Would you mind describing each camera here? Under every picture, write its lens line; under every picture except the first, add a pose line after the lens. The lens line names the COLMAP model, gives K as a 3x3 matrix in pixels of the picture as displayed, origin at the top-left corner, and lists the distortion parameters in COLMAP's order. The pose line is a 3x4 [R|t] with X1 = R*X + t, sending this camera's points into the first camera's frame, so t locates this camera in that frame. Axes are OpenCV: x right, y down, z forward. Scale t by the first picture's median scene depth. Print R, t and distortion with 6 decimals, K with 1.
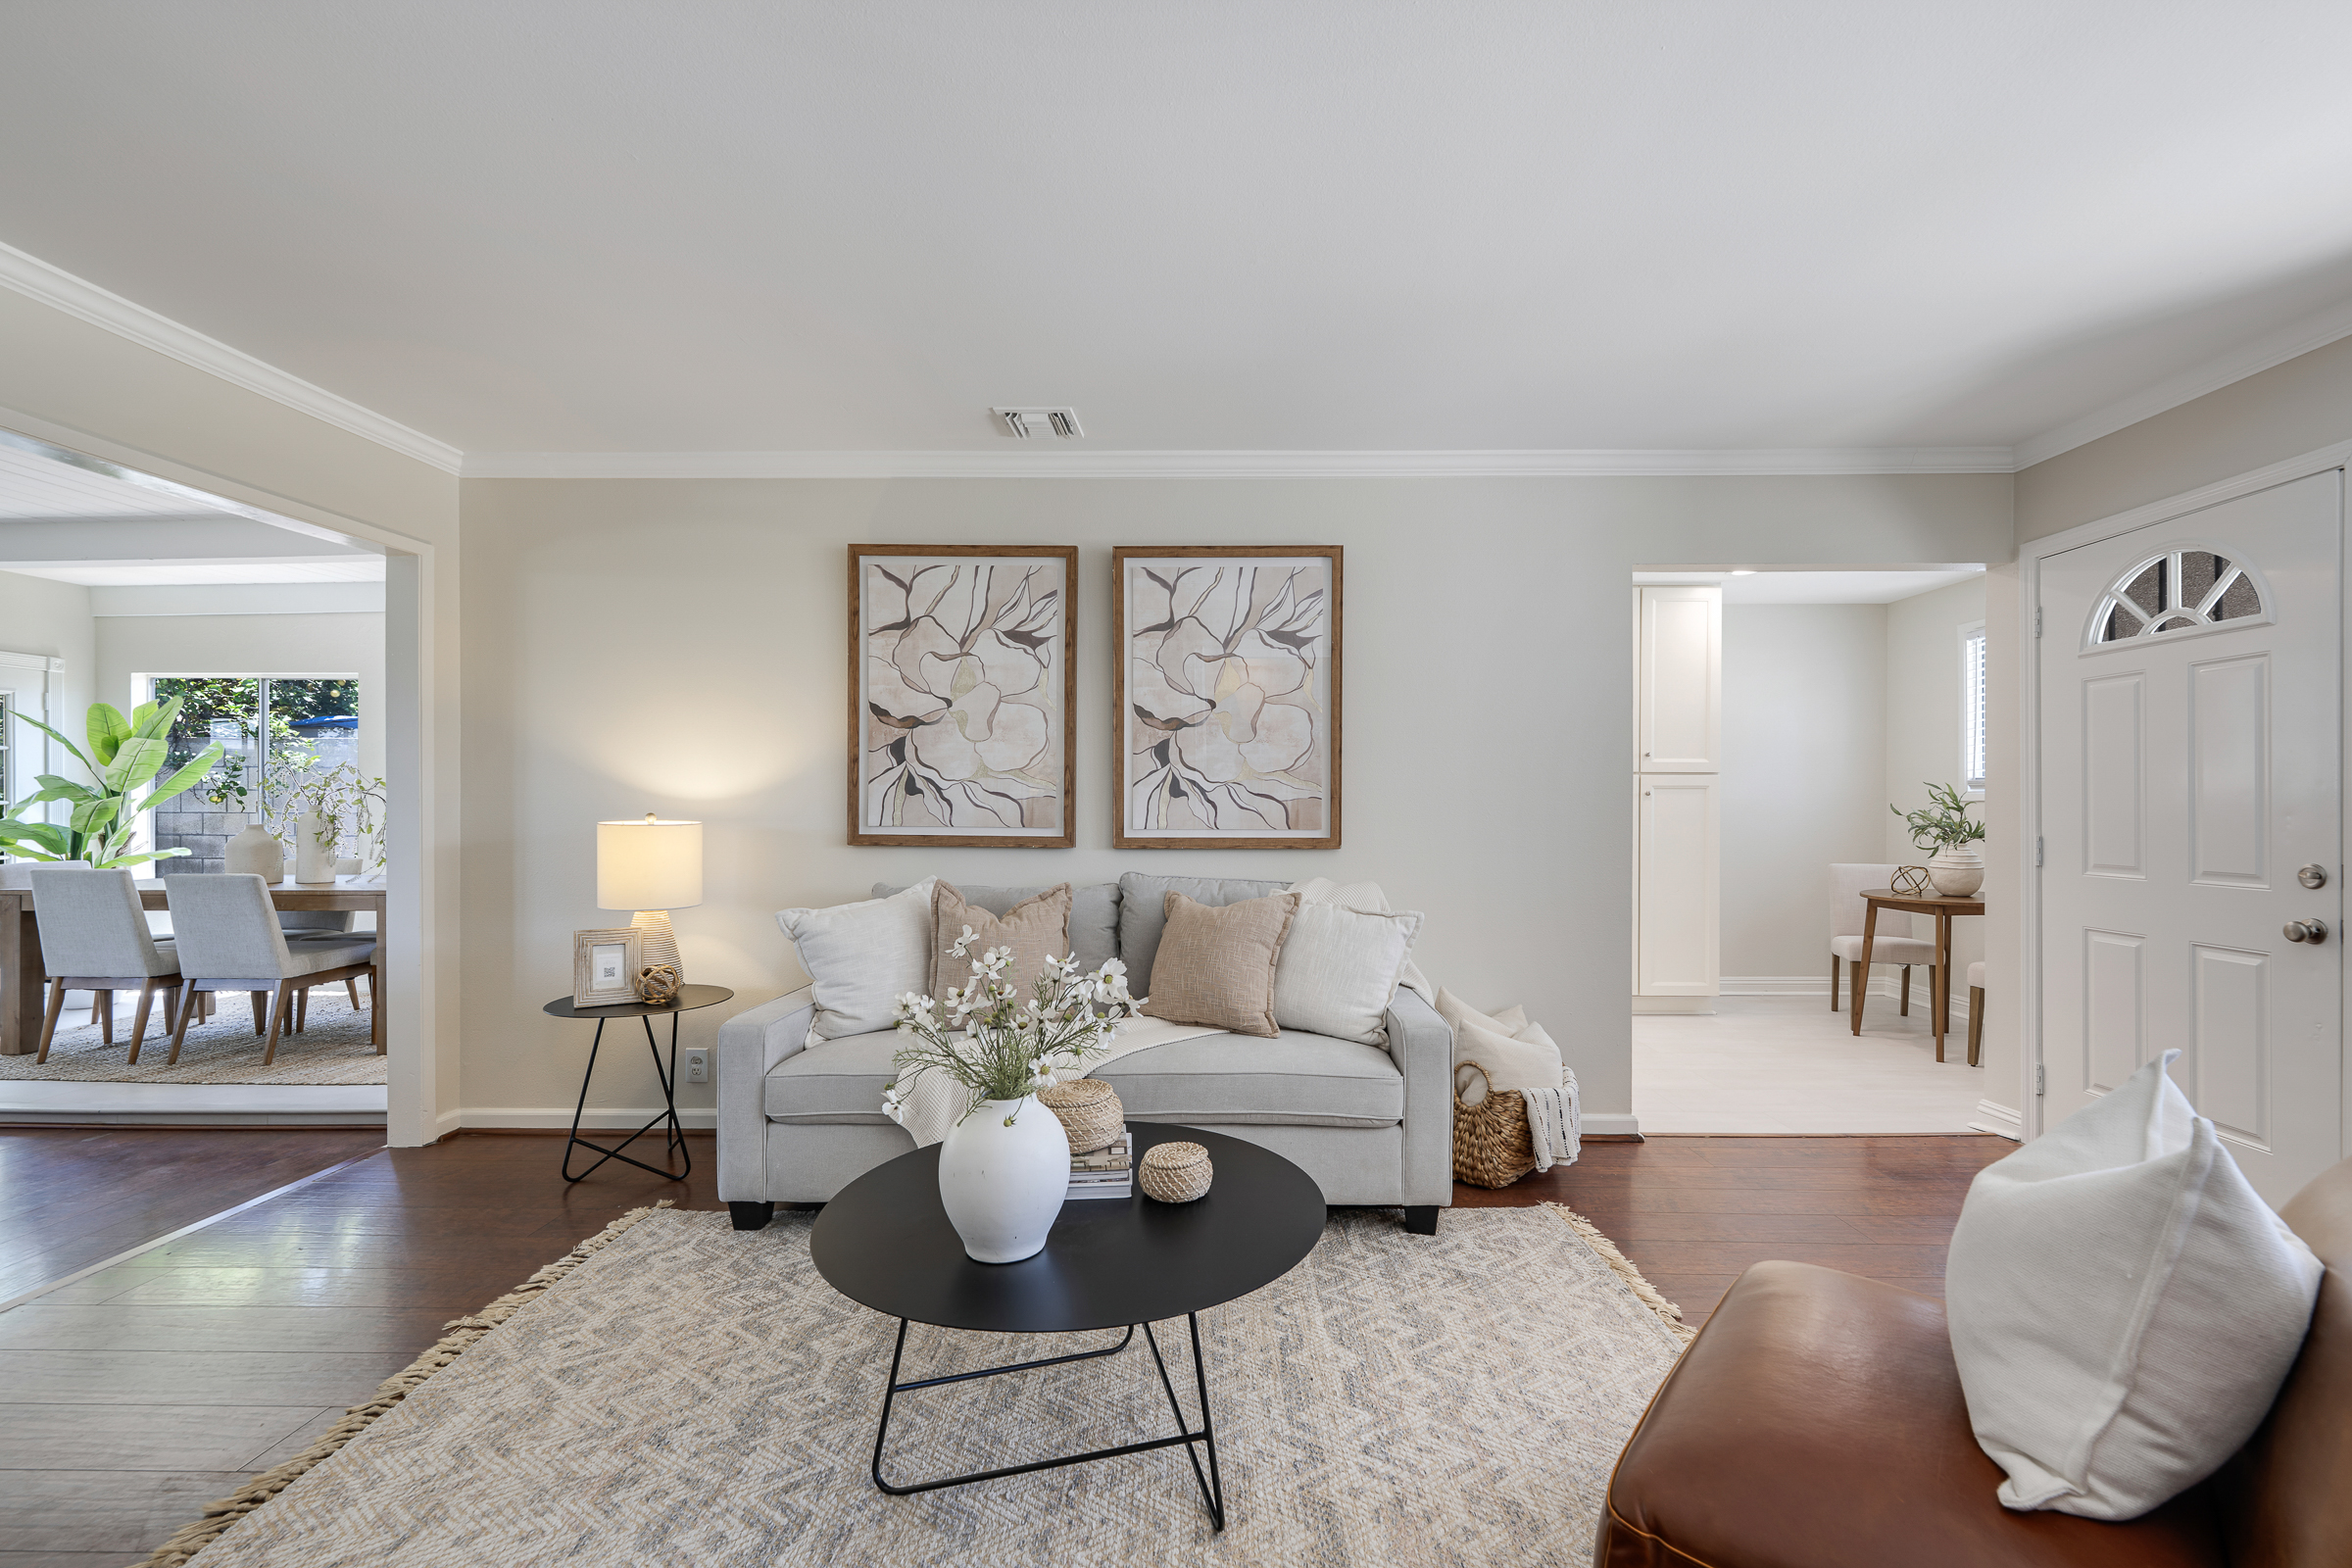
lens RADIAL K [[954.3, 0, 1181.7], [0, 954.3, 810.8], [0, 0, 1]] dist [-0.000613, 0.000165]
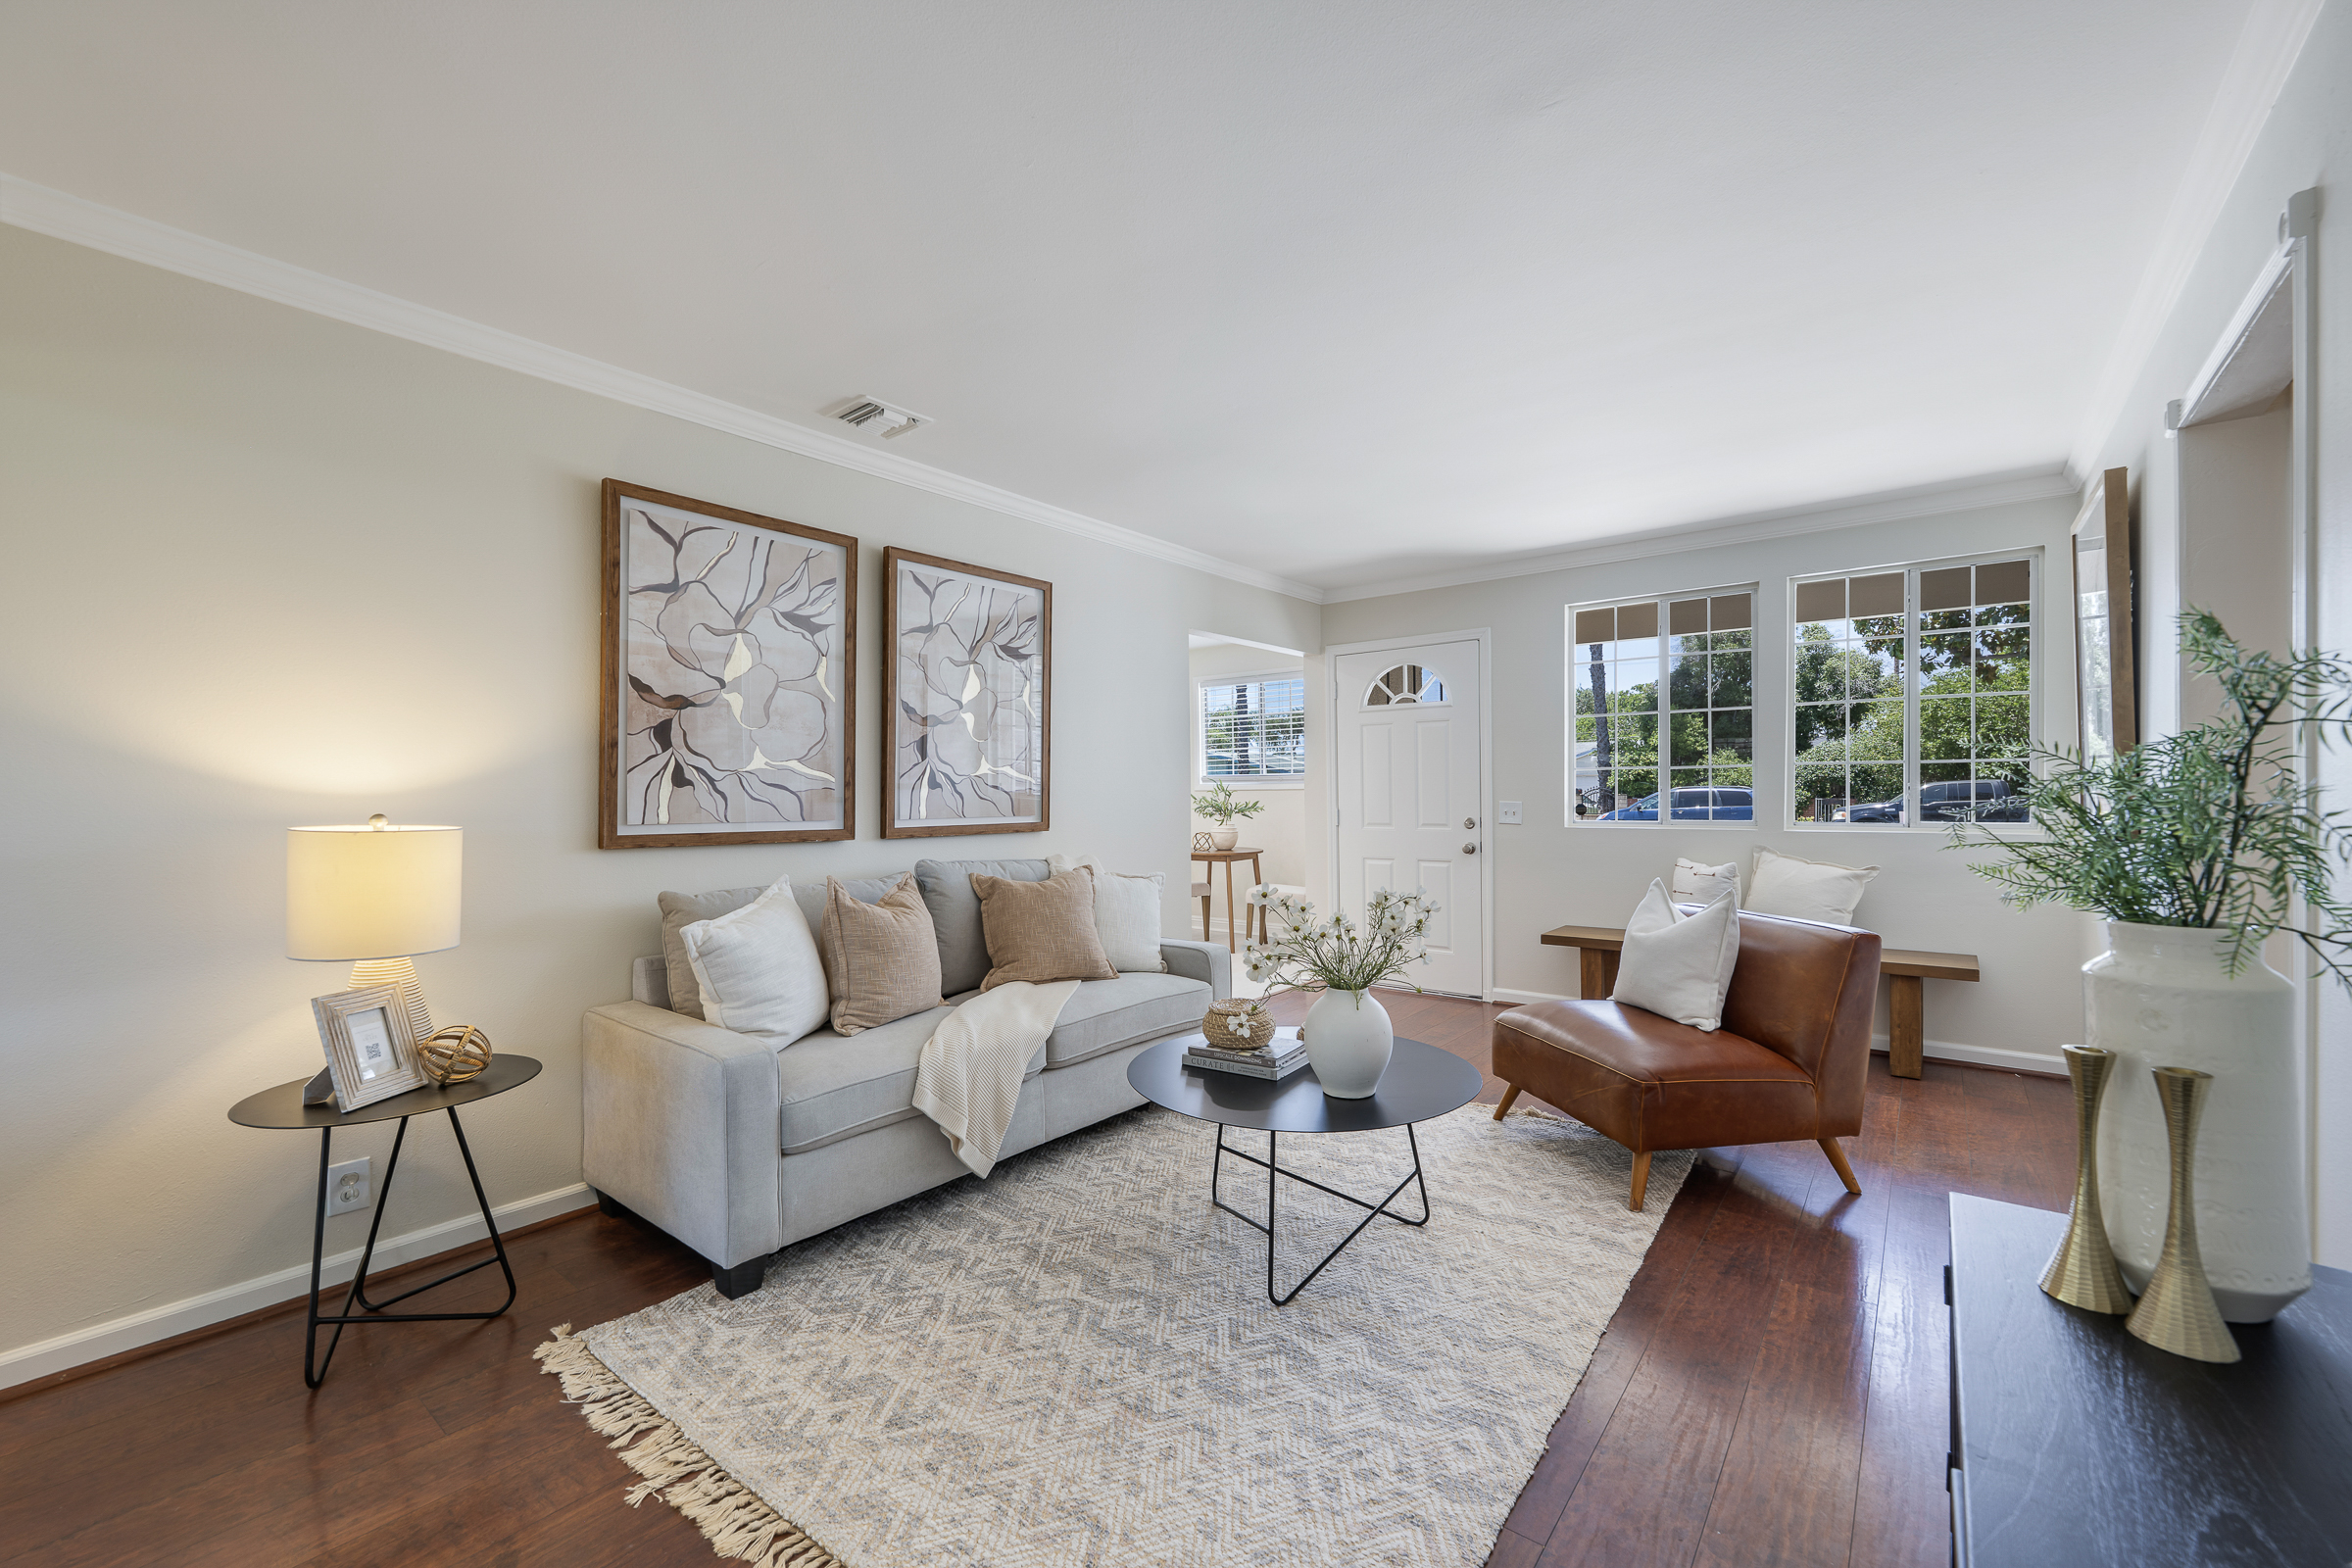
lens RADIAL K [[954.3, 0, 1146.5], [0, 954.3, 787.5], [0, 0, 1]] dist [-0.000613, 0.000165]
pose [[0.630965, -0.001693, 0.775809, -0.691950], [0.013571, 0.999869, -0.008856, -0.002756], [-0.775693, 0.016116, 0.630905, 0.134457]]
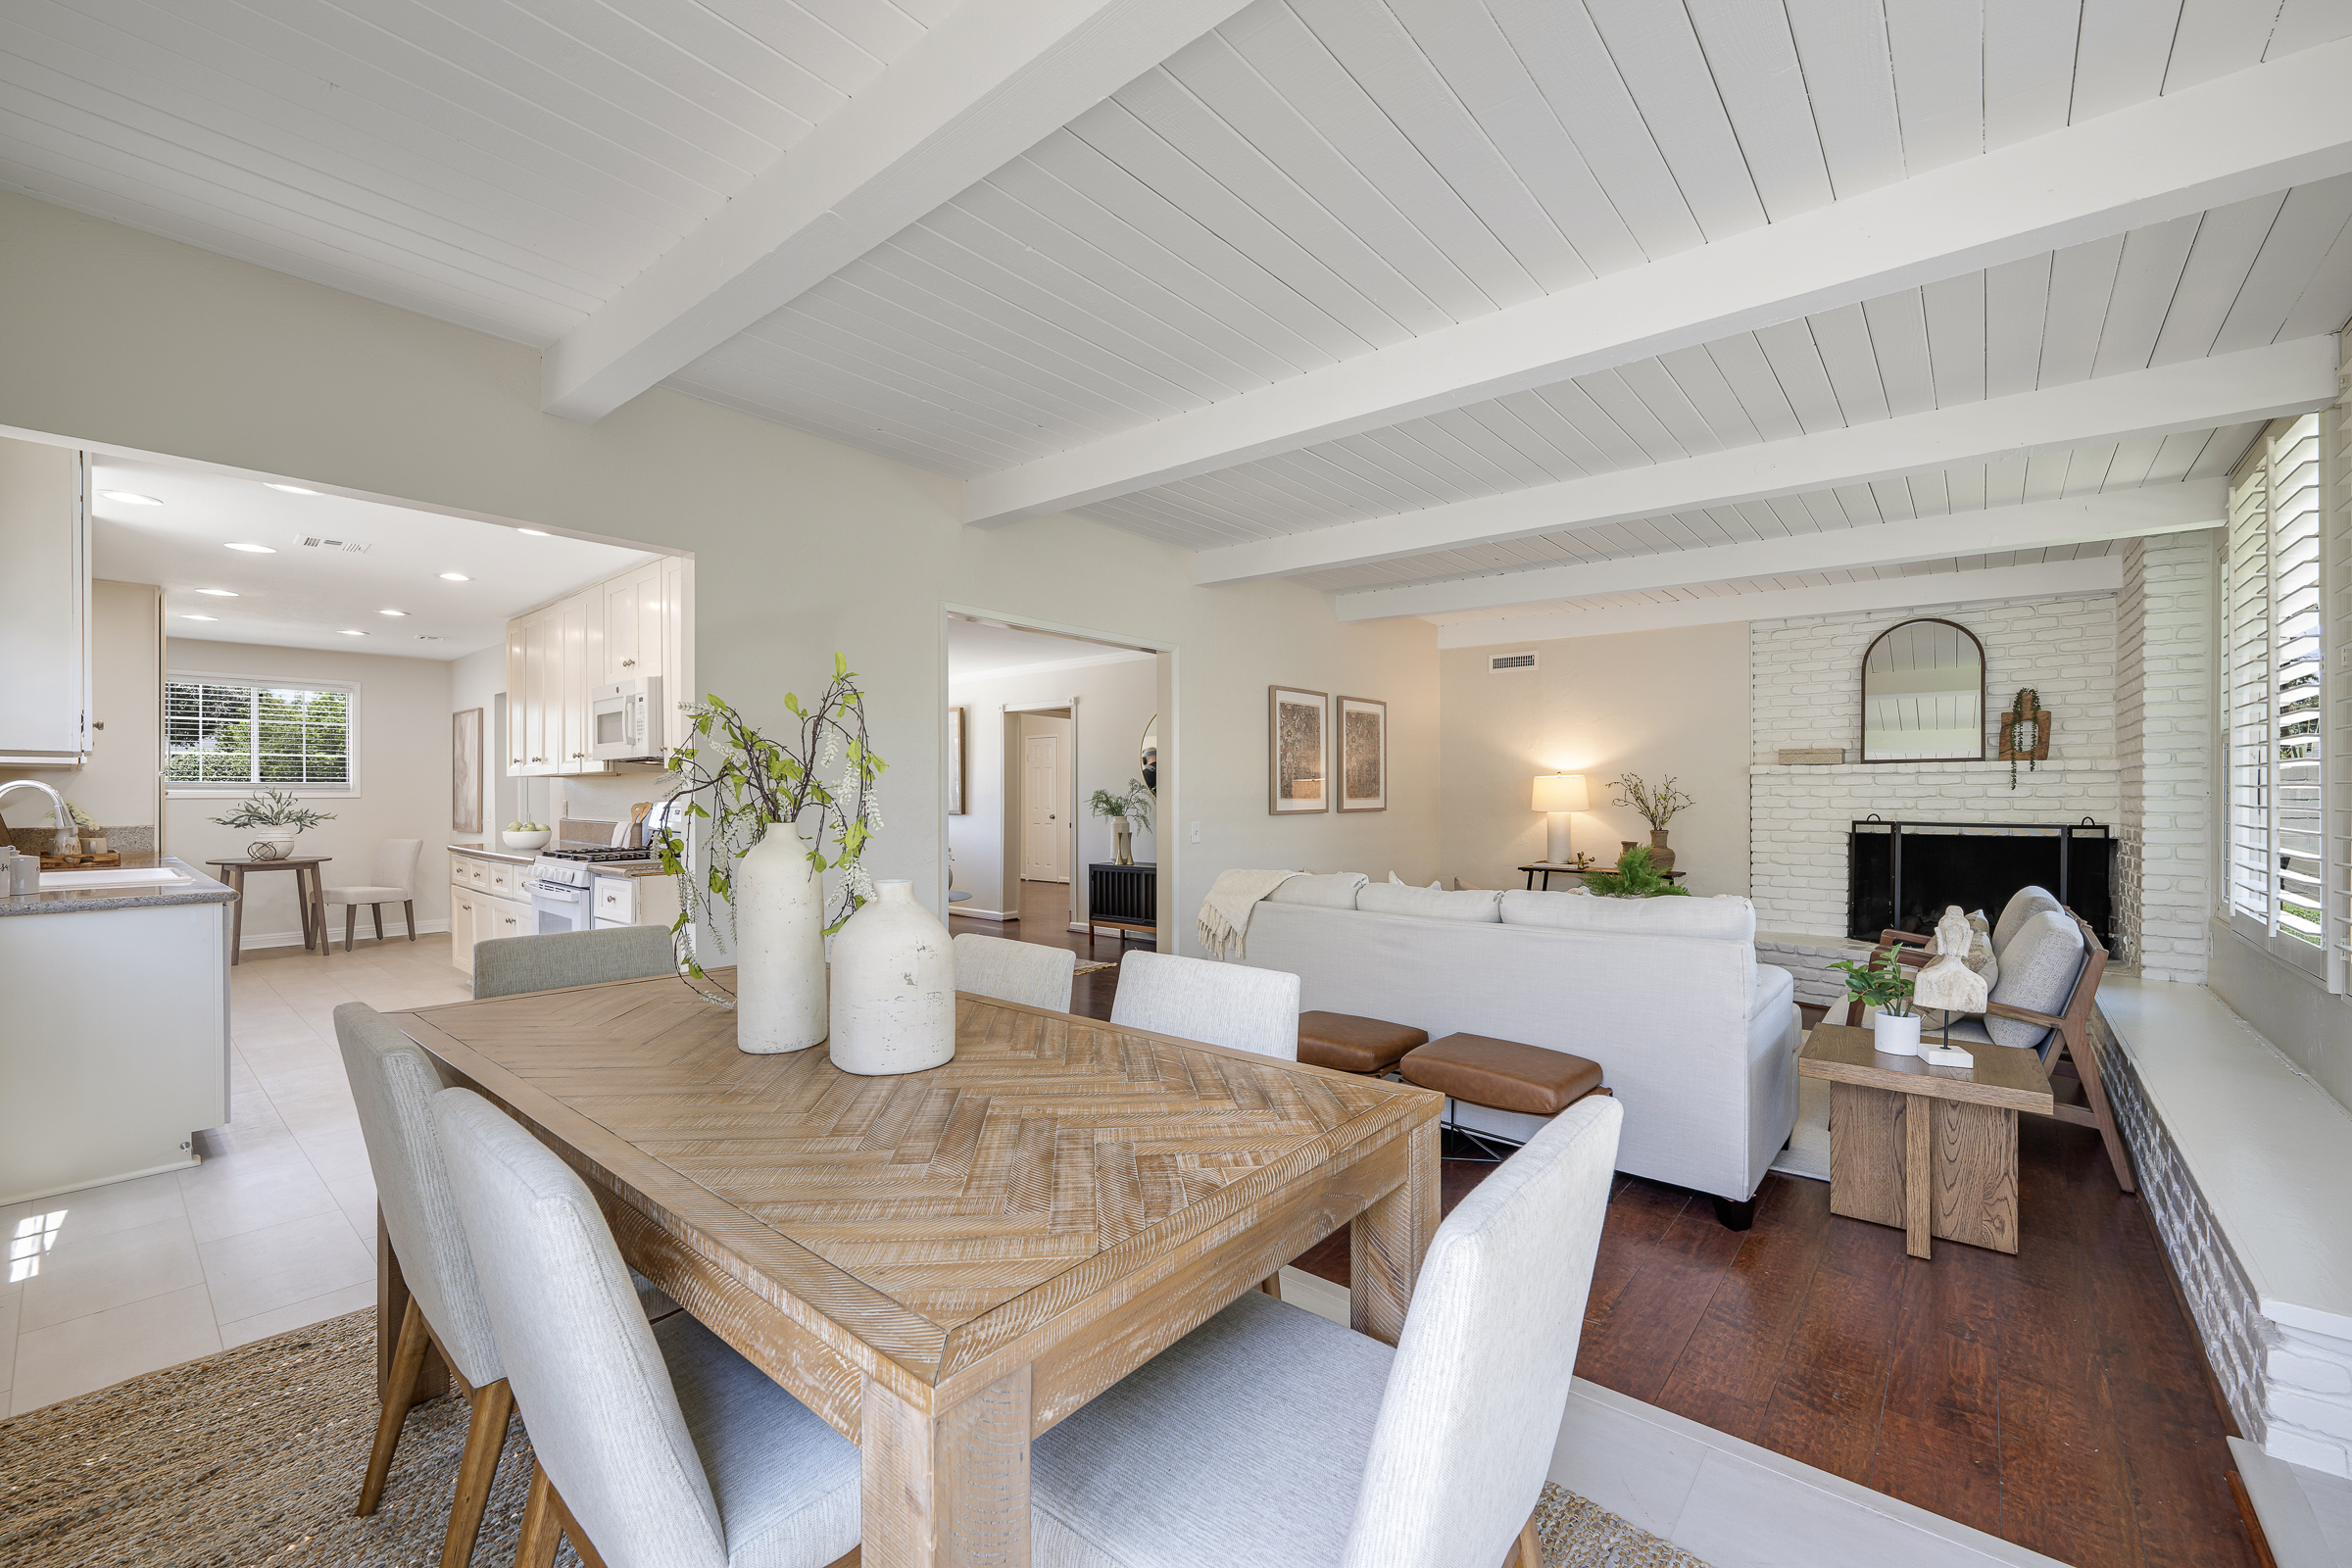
lens RADIAL K [[954.3, 0, 1182.0], [0, 954.3, 797.1], [0, 0, 1]] dist [-0.000613, 0.000165]
pose [[-0.774386, -0.002255, 0.632710, -1.810970], [0.004805, 0.999944, 0.009445, -0.026839], [-0.632696, 0.010354, -0.774331, 1.722927]]
